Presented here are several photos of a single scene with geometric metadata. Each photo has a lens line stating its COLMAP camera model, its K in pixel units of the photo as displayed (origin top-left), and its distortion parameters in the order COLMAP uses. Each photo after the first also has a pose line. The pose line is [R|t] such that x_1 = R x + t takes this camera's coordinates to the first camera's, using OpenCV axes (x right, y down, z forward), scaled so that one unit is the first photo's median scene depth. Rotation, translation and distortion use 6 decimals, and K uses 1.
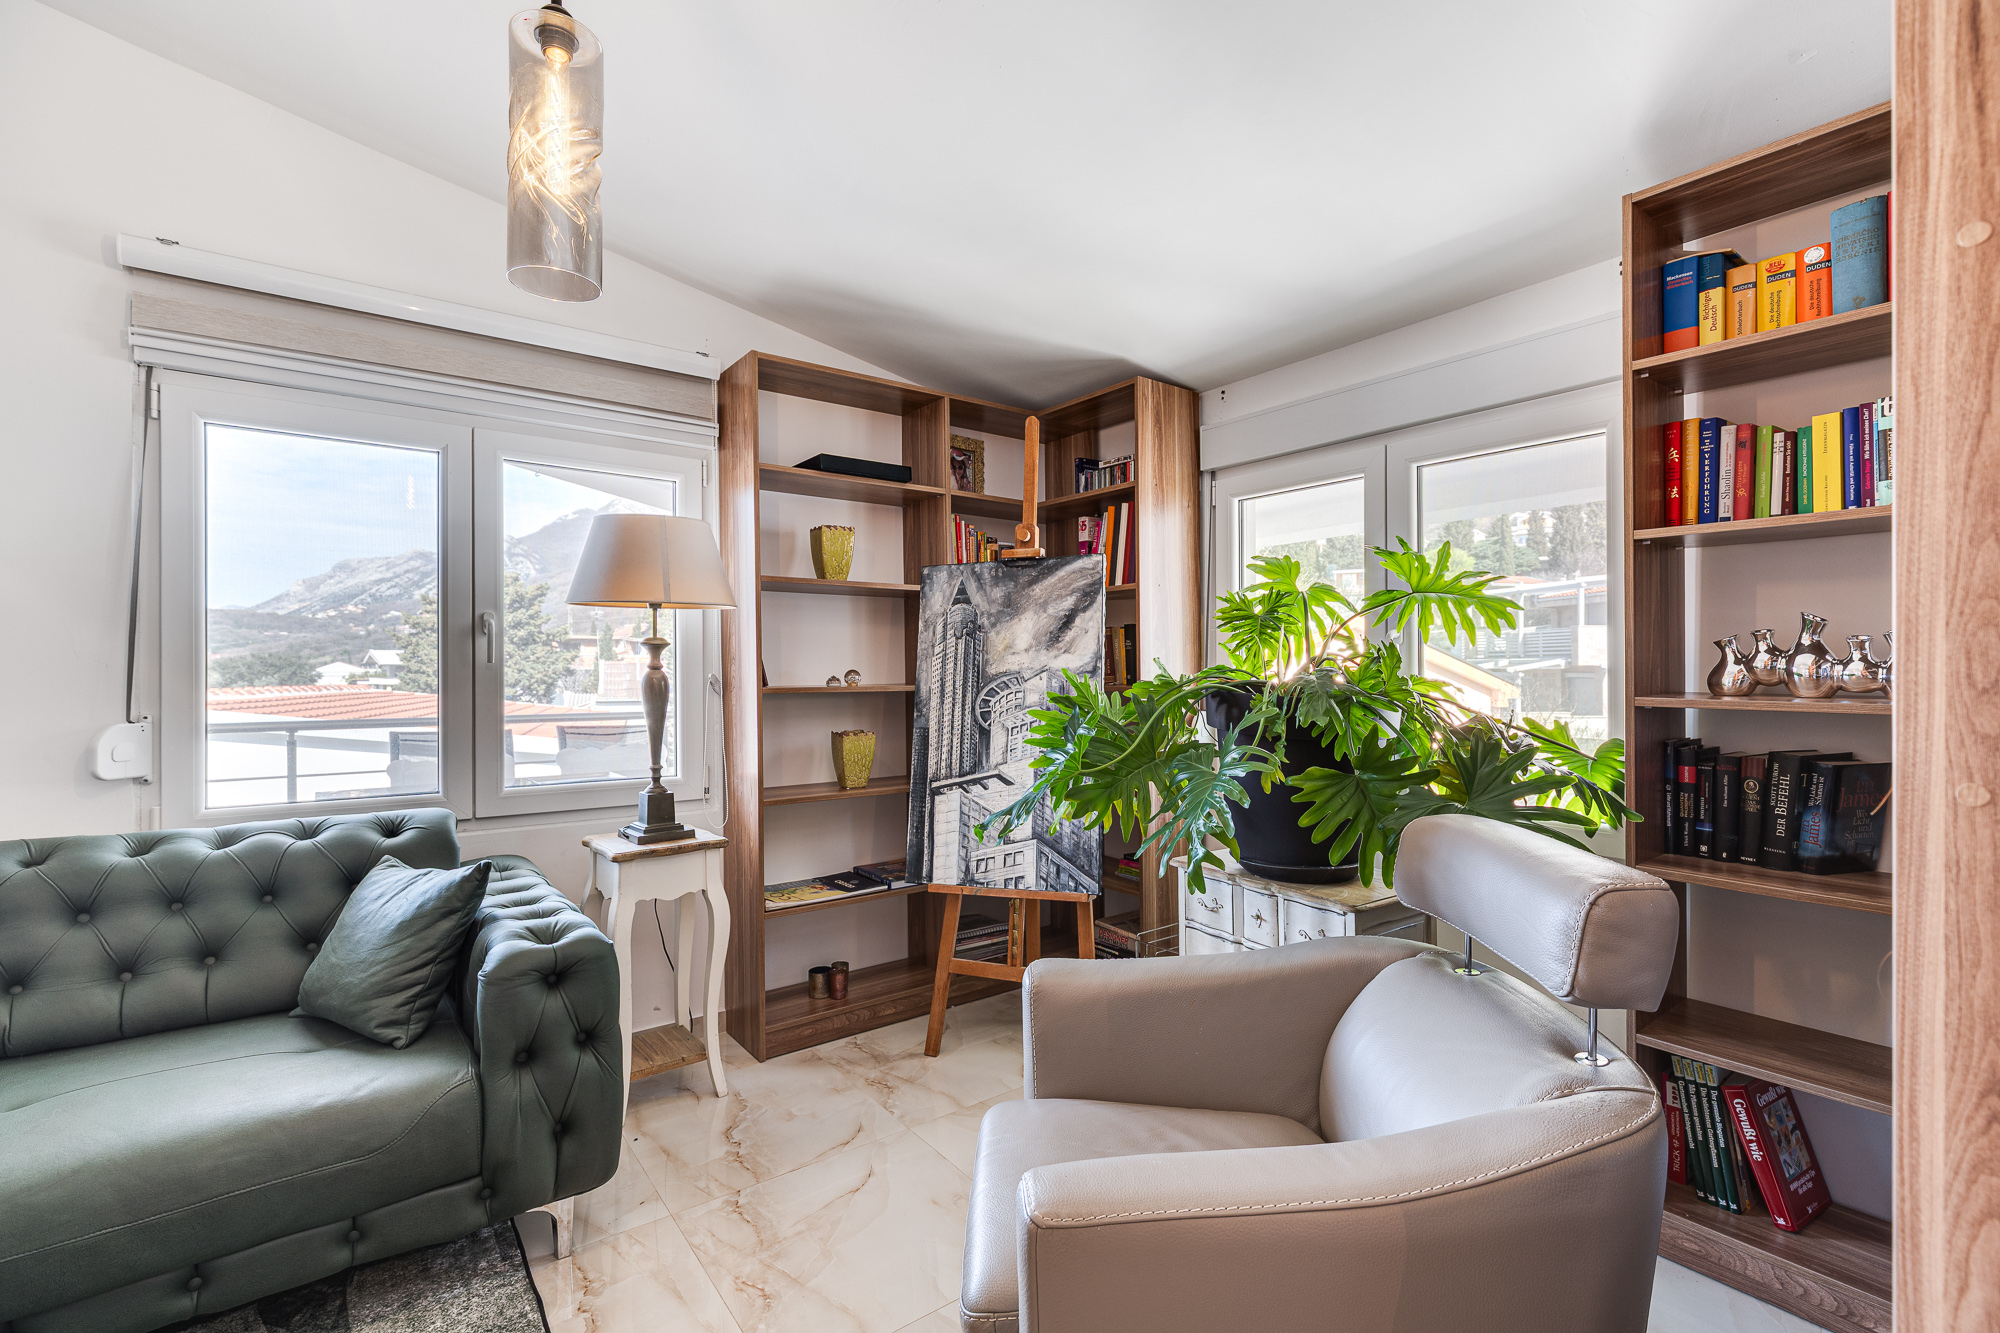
lens RADIAL K [[893.0, 0, 1008.0], [0, 893.0, 668.2], [0, 0, 1]] dist [-0.002526, -0.001035]
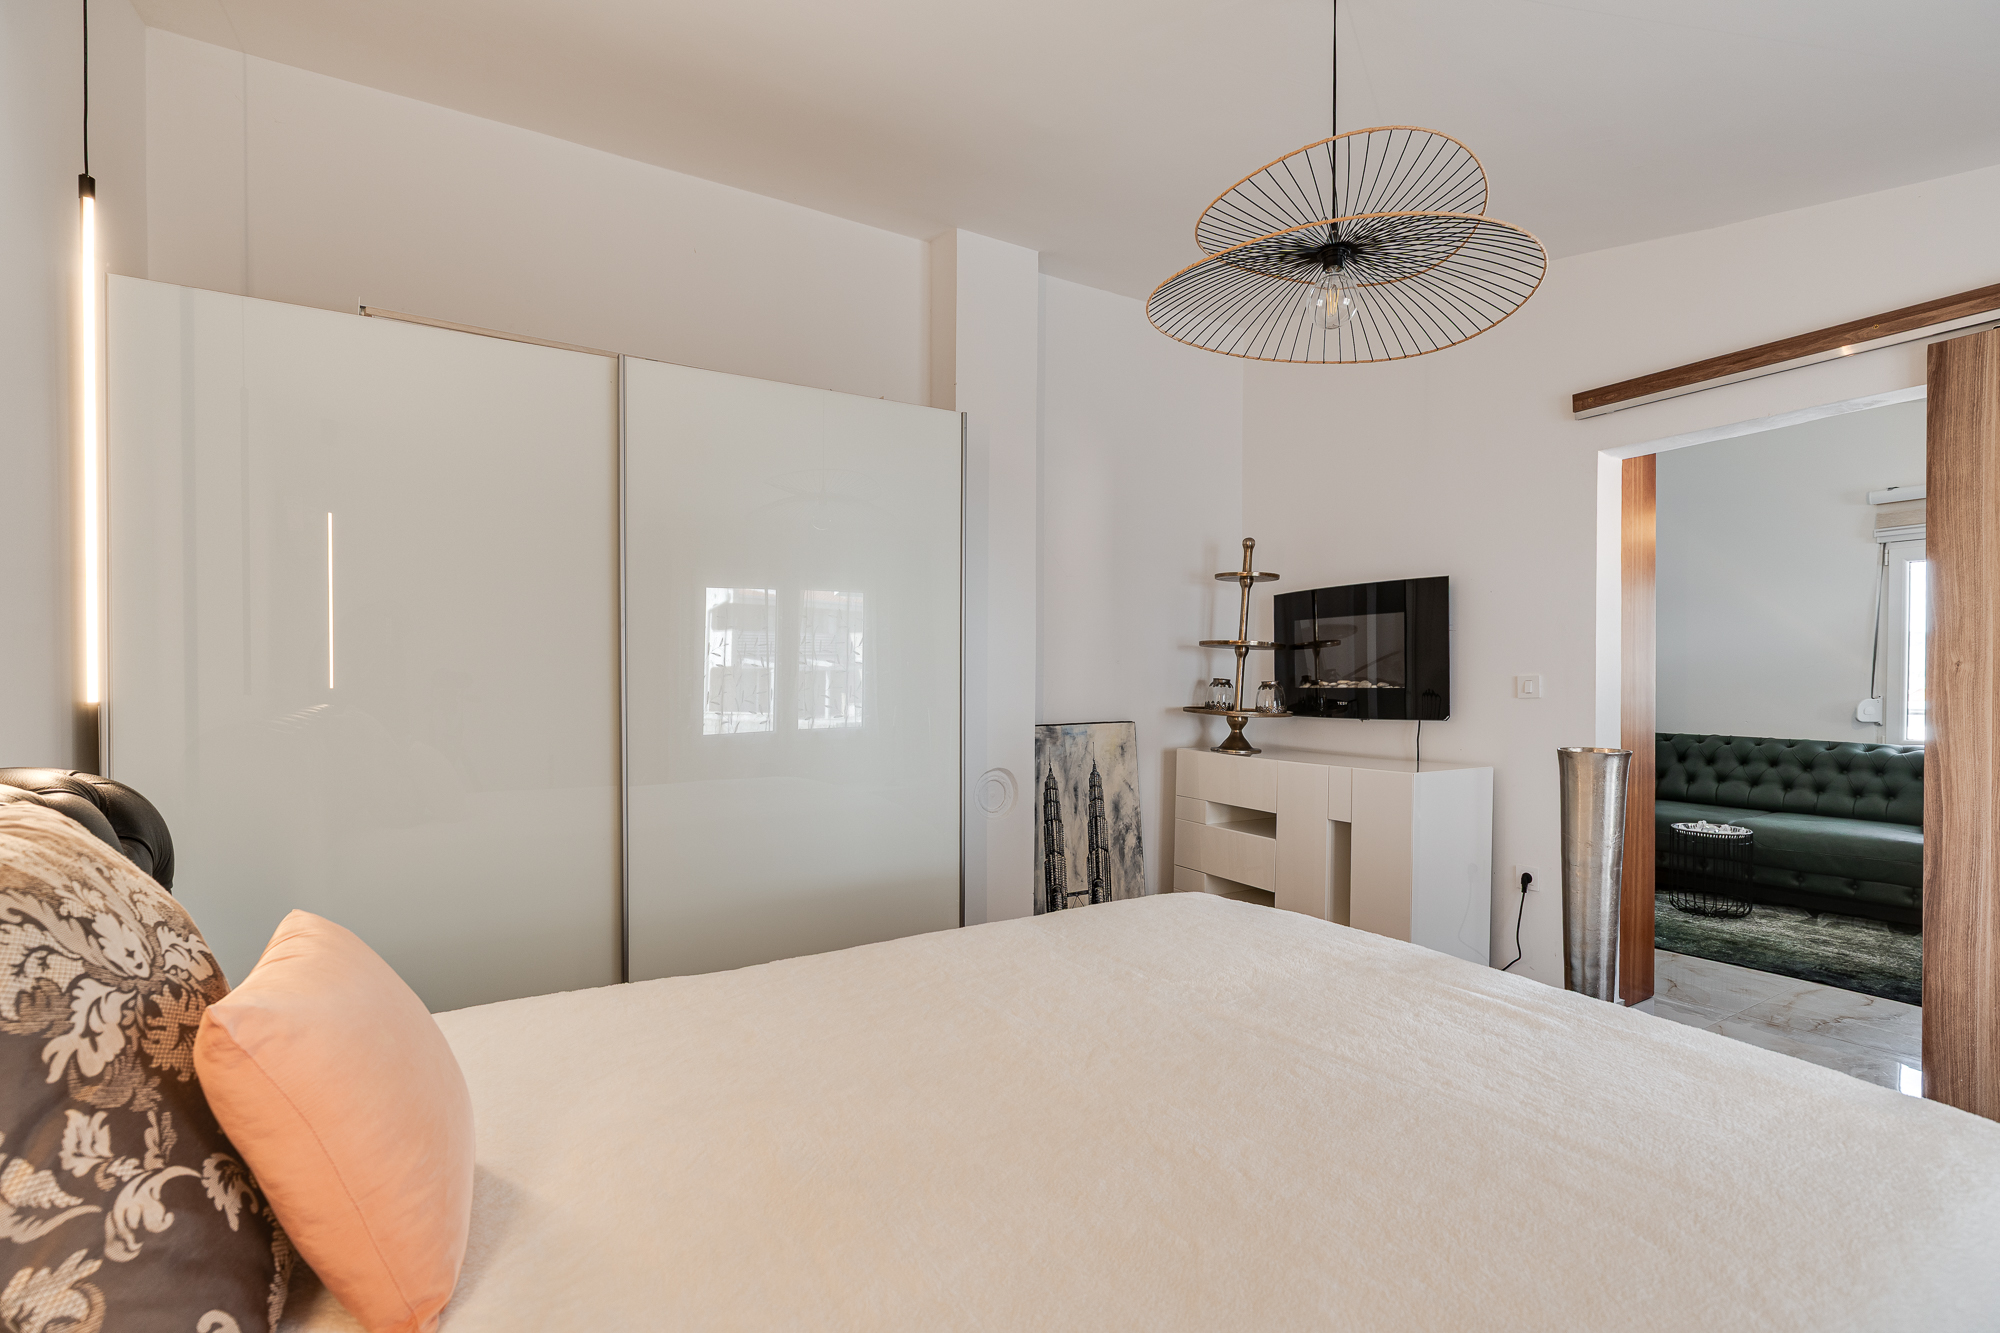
lens RADIAL K [[893.0, 0, 1003.4], [0, 893.0, 674.6], [0, 0, 1]] dist [-0.002526, -0.001035]
pose [[-0.113180, 0.001476, -0.993573, 1.198317], [-0.011790, 0.999926, 0.002829, 0.014325], [0.993505, 0.012034, -0.113154, -0.754851]]
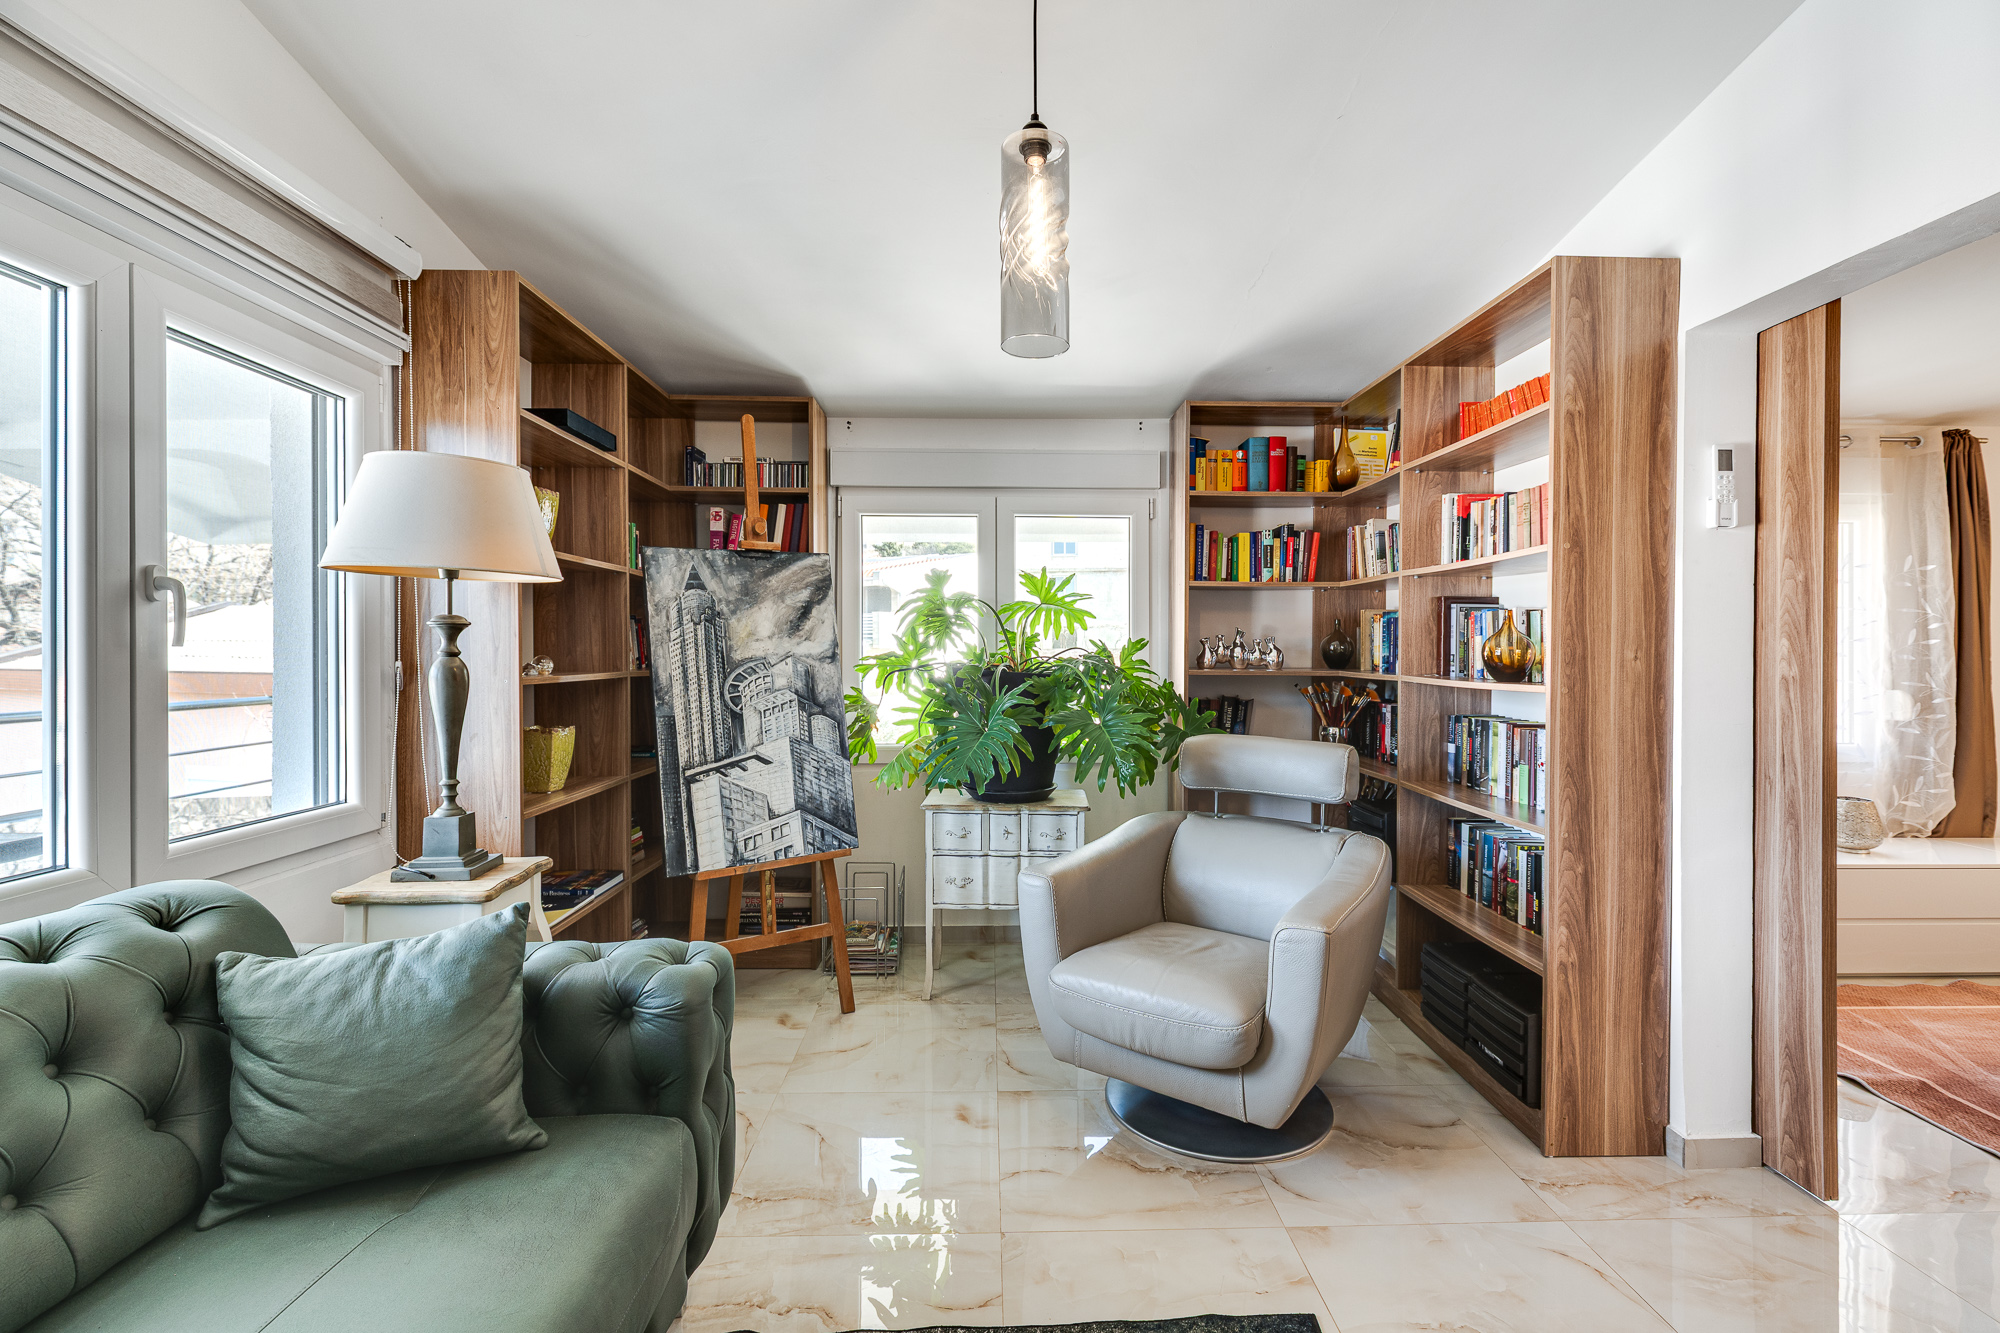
lens RADIAL K [[893.0, 0, 1034.1], [0, 893.0, 649.5], [0, 0, 1]] dist [-0.002526, -0.001035]
pose [[0.575017, 0.002708, 0.818137, -0.680489], [-0.001743, 0.999996, -0.002085, -0.003931], [-0.818139, -0.000227, 0.575020, 0.127533]]
